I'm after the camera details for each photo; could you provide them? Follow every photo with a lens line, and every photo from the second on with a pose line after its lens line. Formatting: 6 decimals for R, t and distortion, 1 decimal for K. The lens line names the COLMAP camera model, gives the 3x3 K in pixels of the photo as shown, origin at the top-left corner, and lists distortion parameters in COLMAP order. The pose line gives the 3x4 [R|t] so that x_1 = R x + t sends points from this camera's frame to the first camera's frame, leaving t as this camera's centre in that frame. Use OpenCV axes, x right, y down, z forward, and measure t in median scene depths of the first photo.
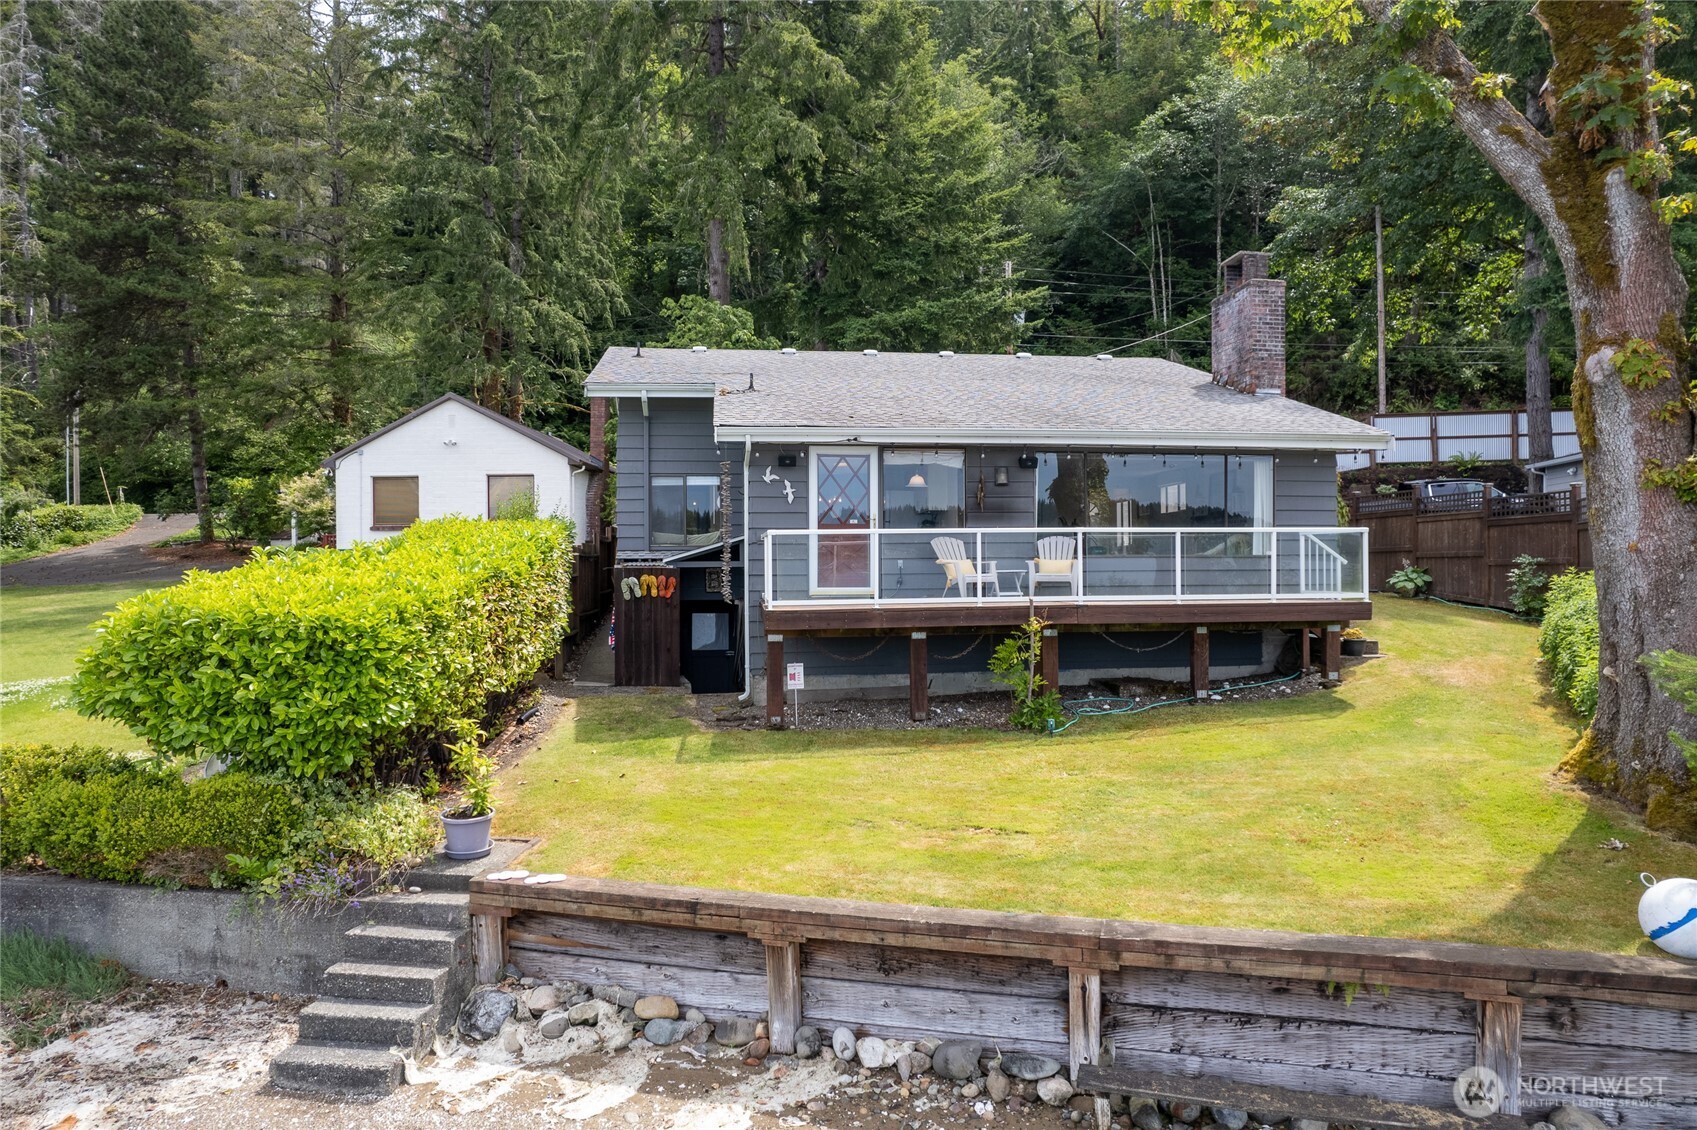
lens RADIAL K [[1076.5, 0, 848.5], [0, 1076.5, 565.0], [0, 0, 1]] dist [-0.036862, 0.000536]
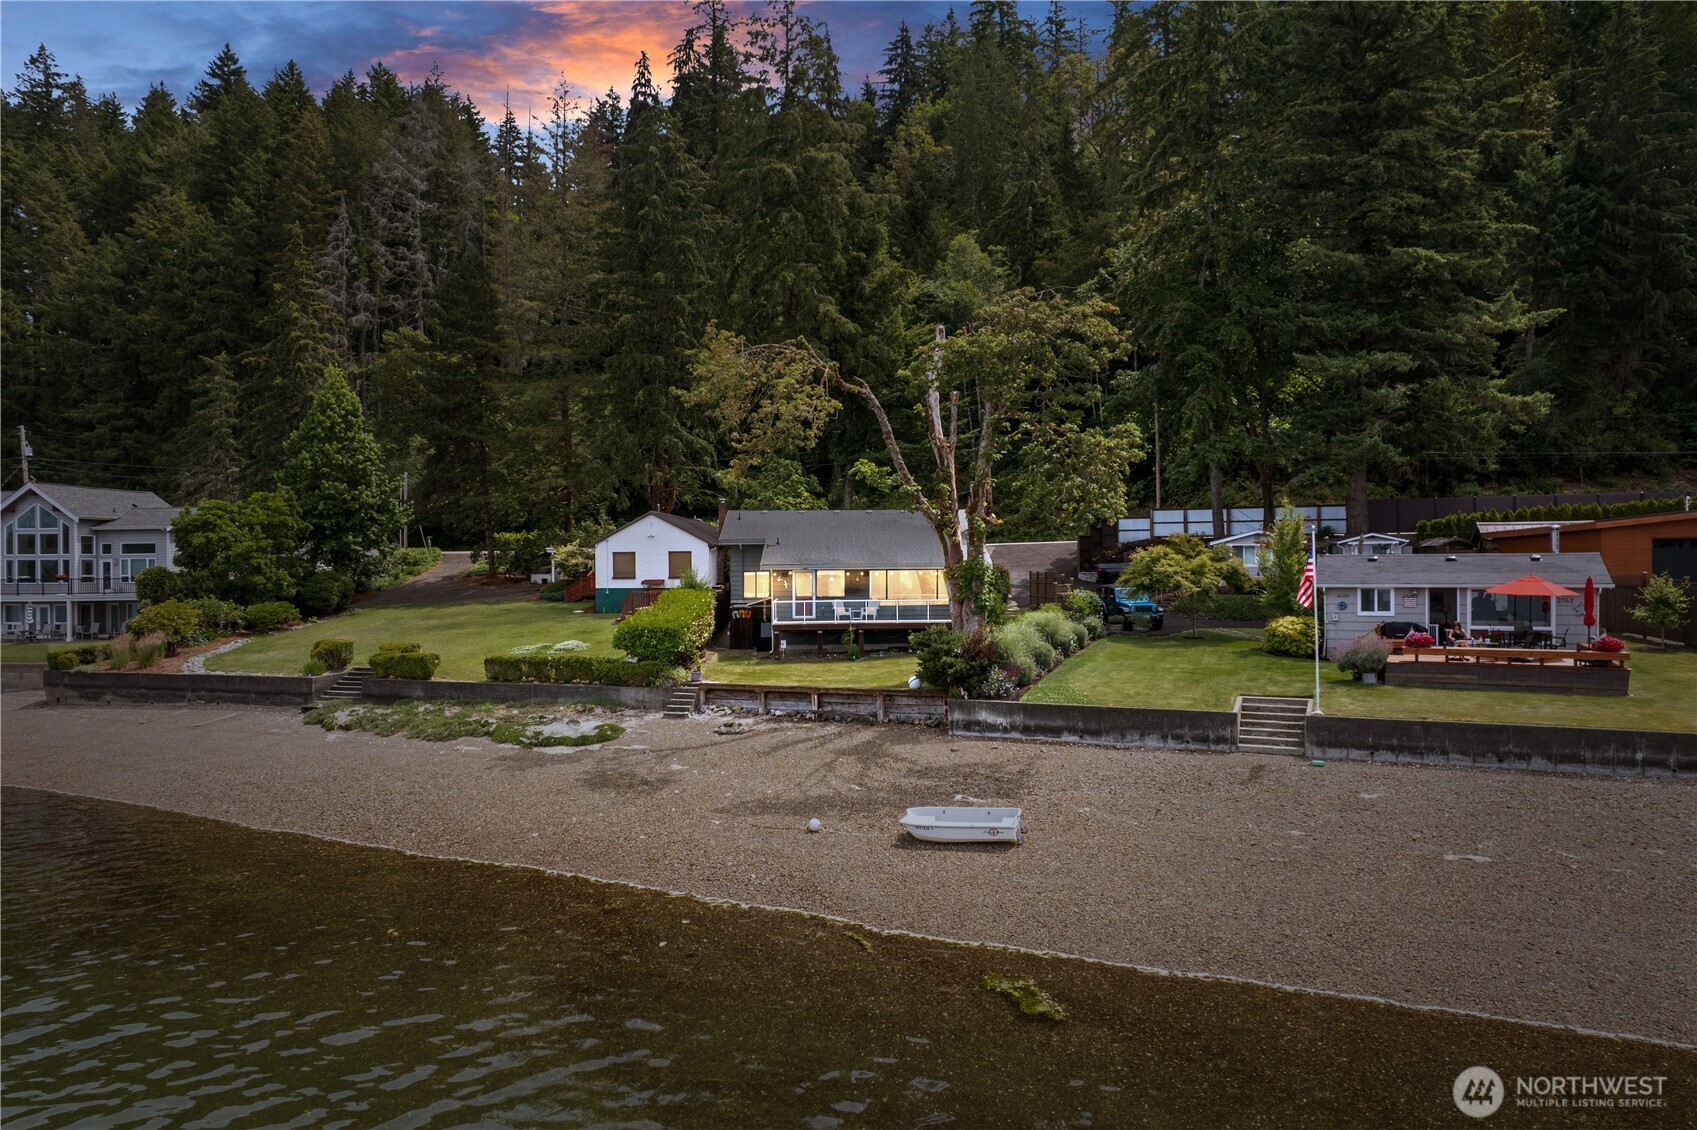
lens RADIAL K [[1076.5, 0, 848.5], [0, 1076.5, 565.0], [0, 0, 1]] dist [-0.036862, 0.000536]
pose [[0.994011, -0.000169, -0.109284, 0.456528], [0.000645, 0.999990, 0.004319, -0.137776], [0.109283, -0.004364, 0.994001, -2.021241]]
